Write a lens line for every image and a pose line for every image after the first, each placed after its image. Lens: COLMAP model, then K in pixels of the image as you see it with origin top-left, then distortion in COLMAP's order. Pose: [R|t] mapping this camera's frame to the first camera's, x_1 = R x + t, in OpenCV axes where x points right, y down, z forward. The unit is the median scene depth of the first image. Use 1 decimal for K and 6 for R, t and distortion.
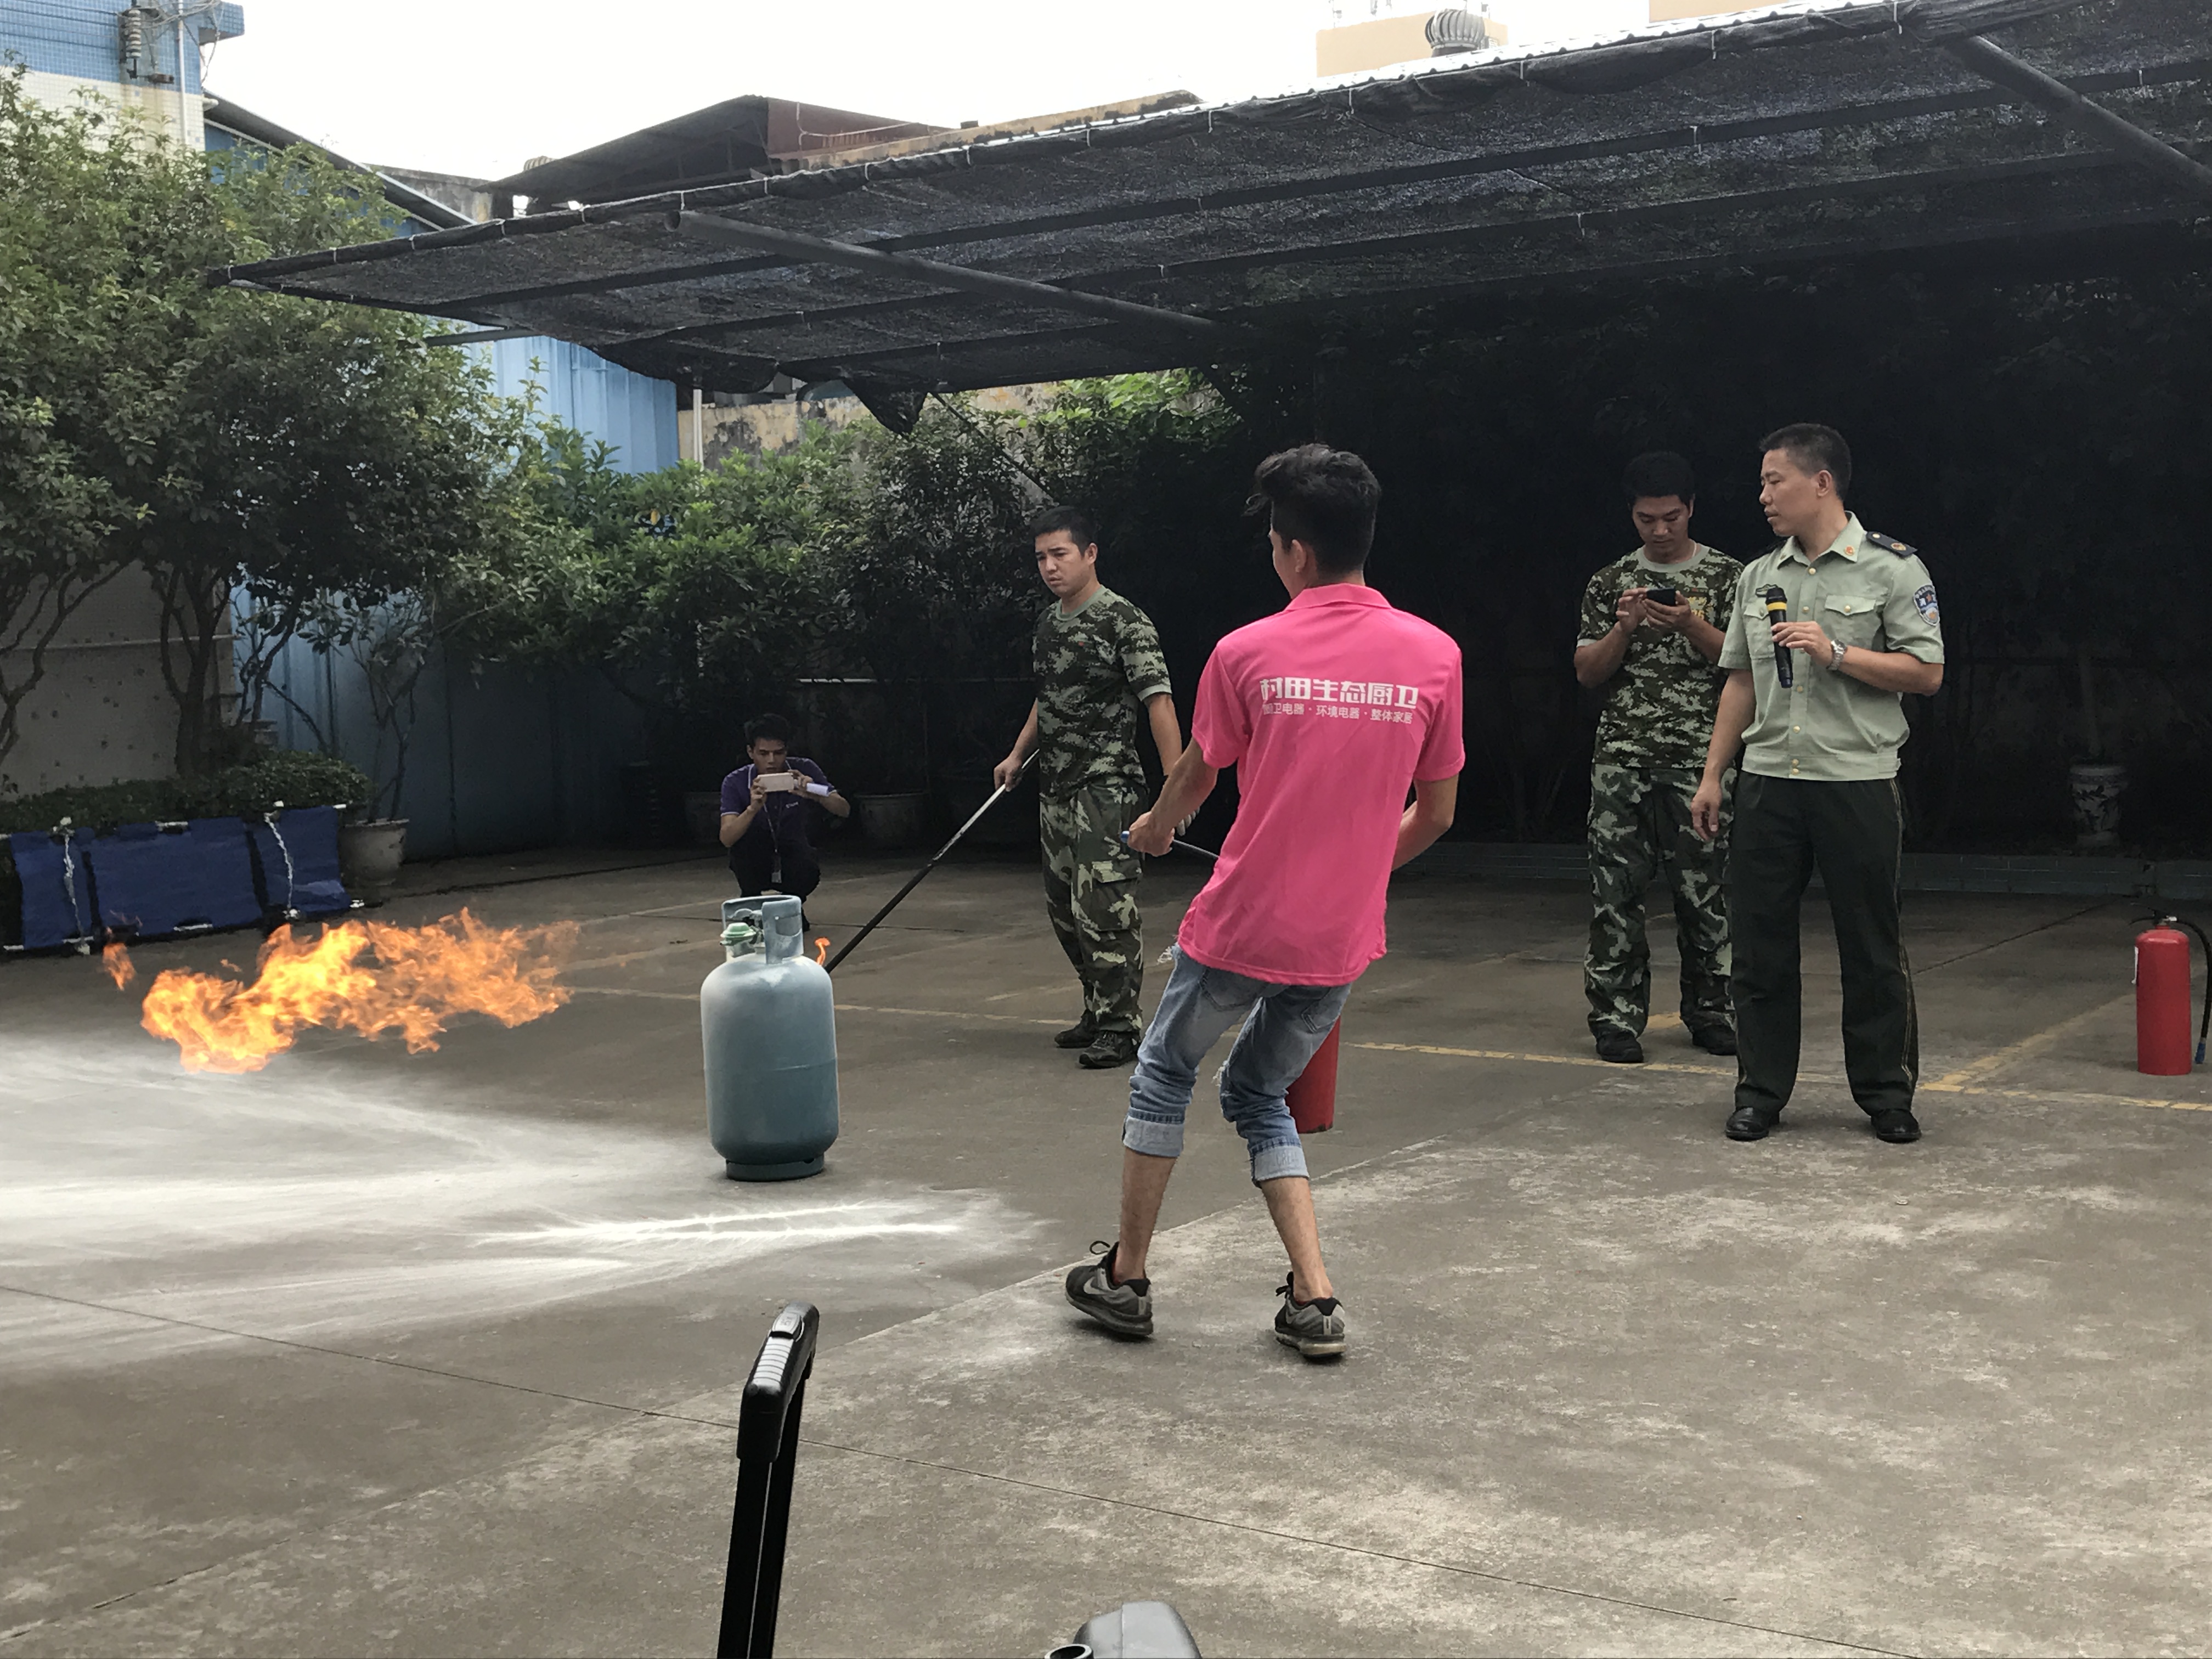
lens RADIAL K [[2865.2, 0, 1114.1], [0, 2865.2, 777.7], [0, 0, 1]] dist [0.109983, -0.375461]
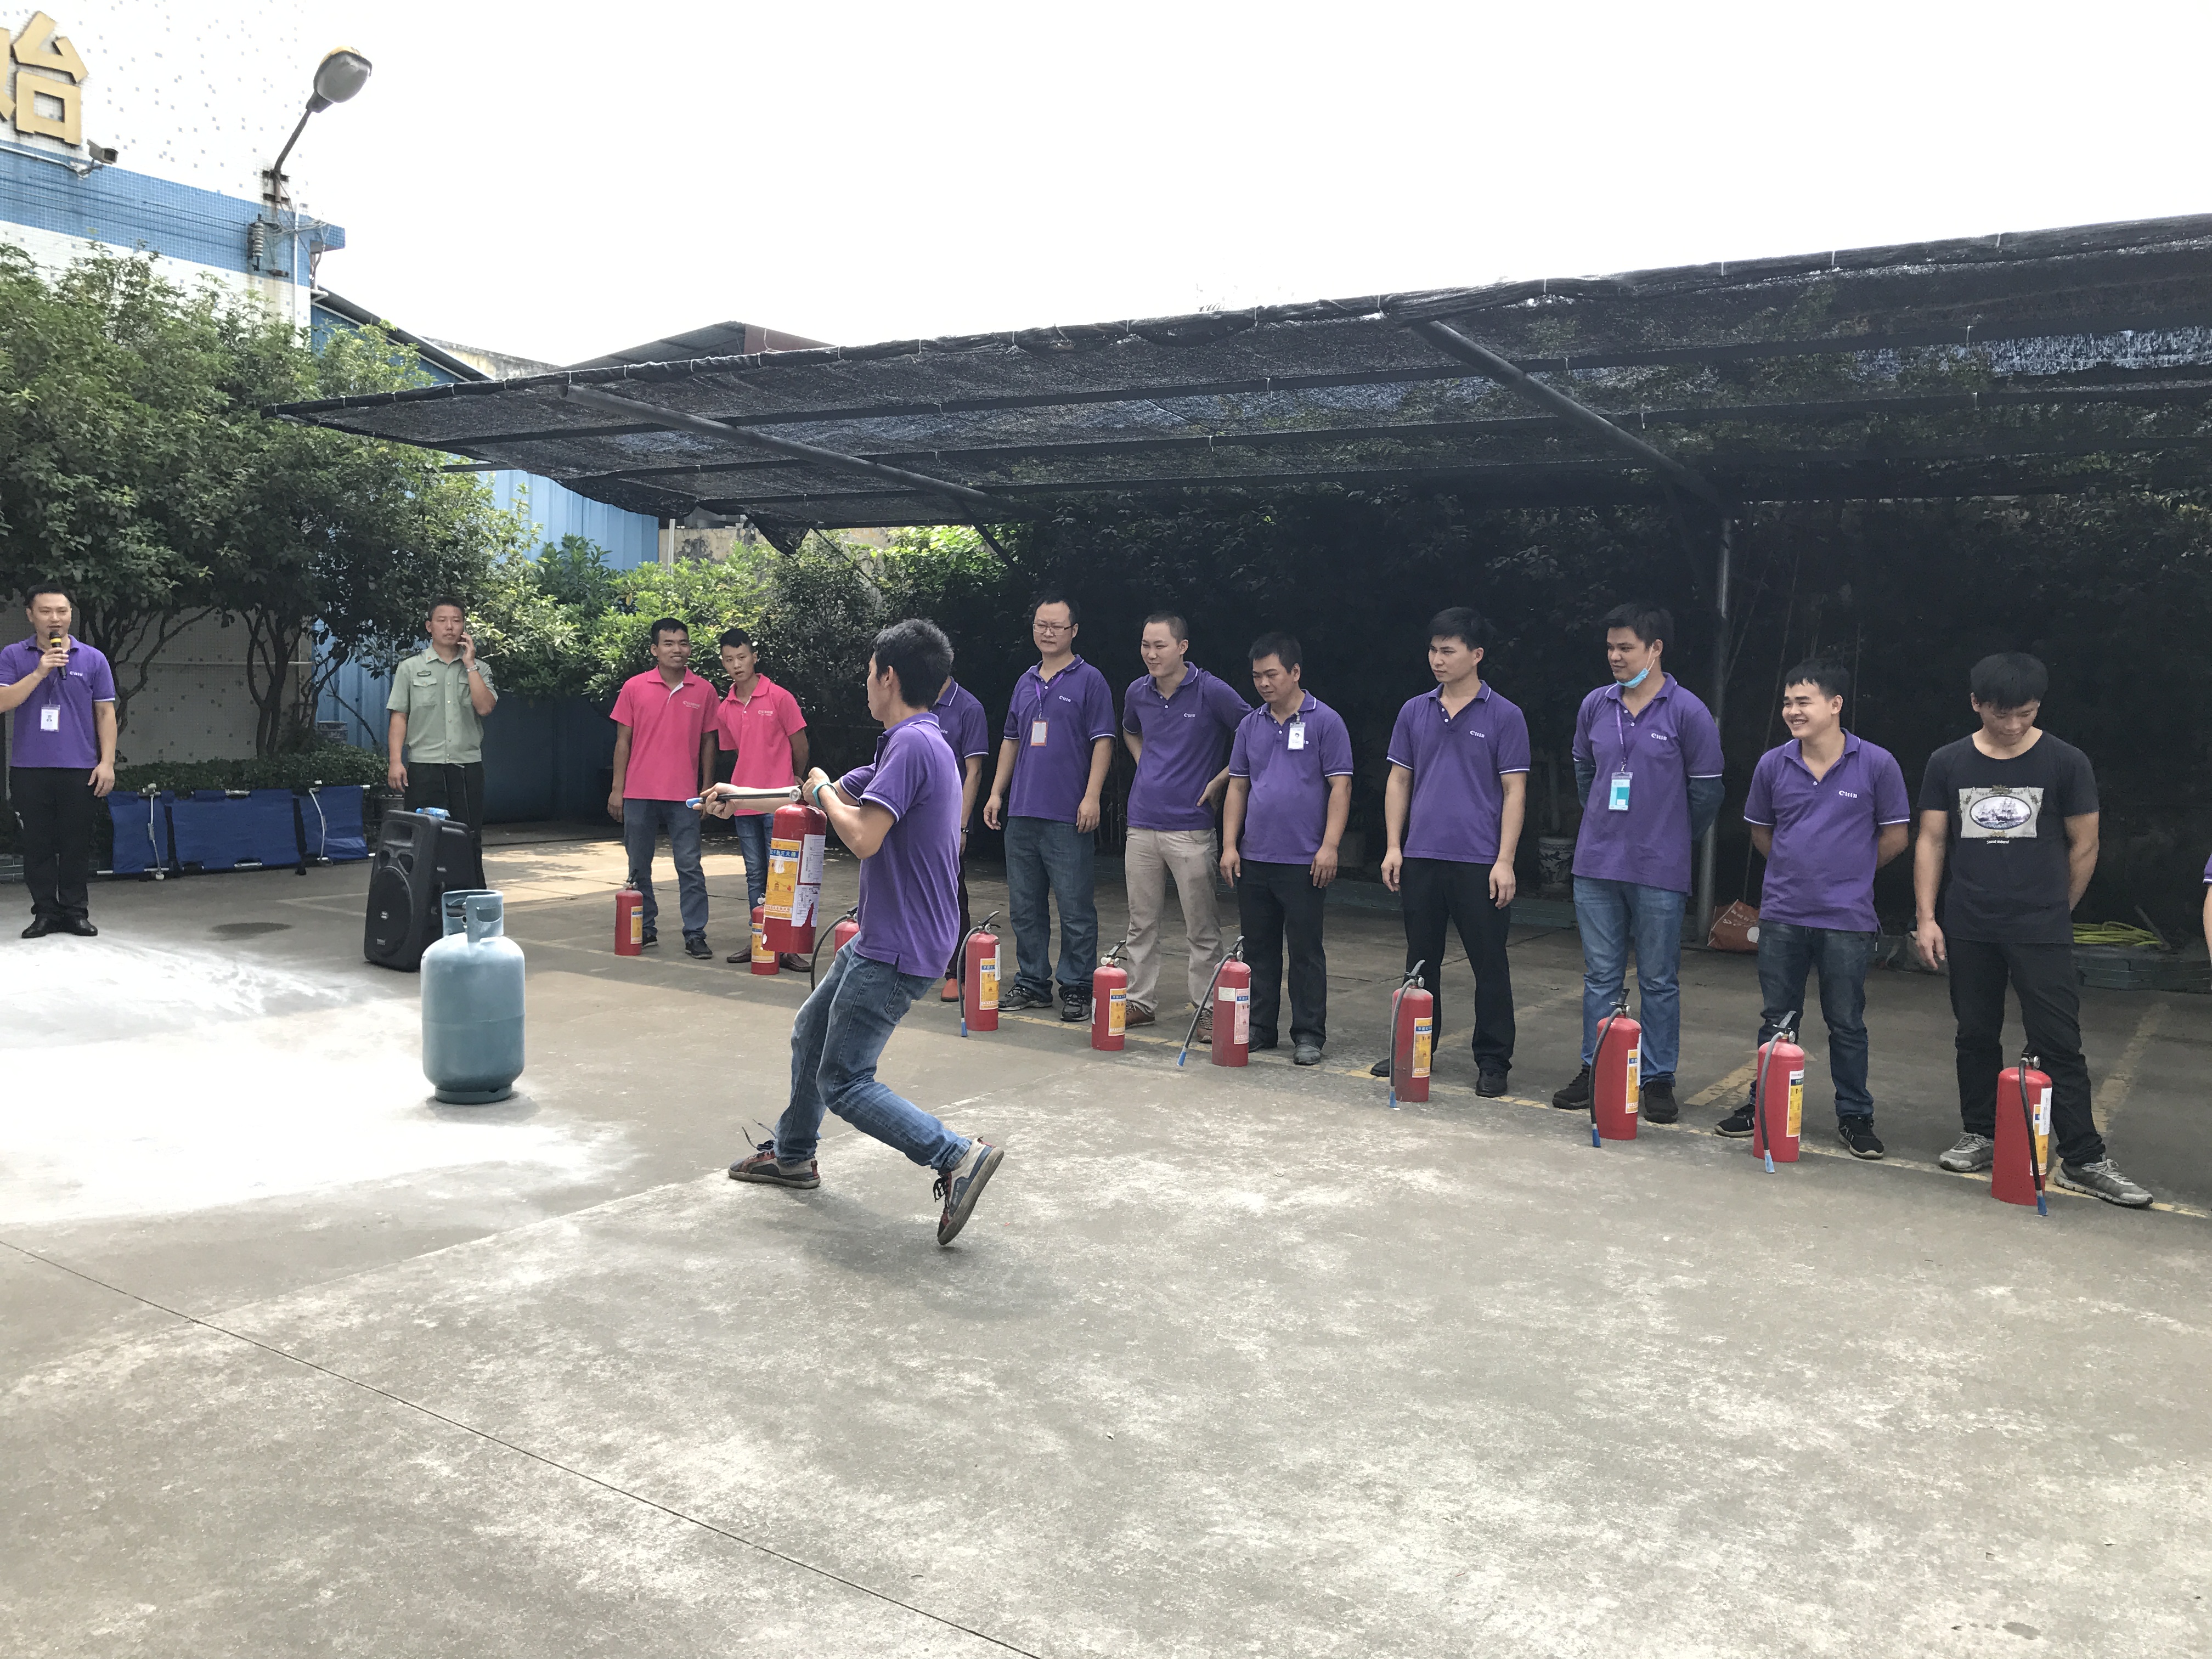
lens RADIAL K [[1824.2, 0, 1114.3], [0, 1824.2, 787.1], [0, 0, 1]] dist [0.056531, -0.063156]
pose [[0.997162, 0.064141, 0.039429, 0.078470], [-0.064116, 0.997941, -0.001905, -0.013755], [-0.039470, -0.000628, 0.999221, 0.078513]]
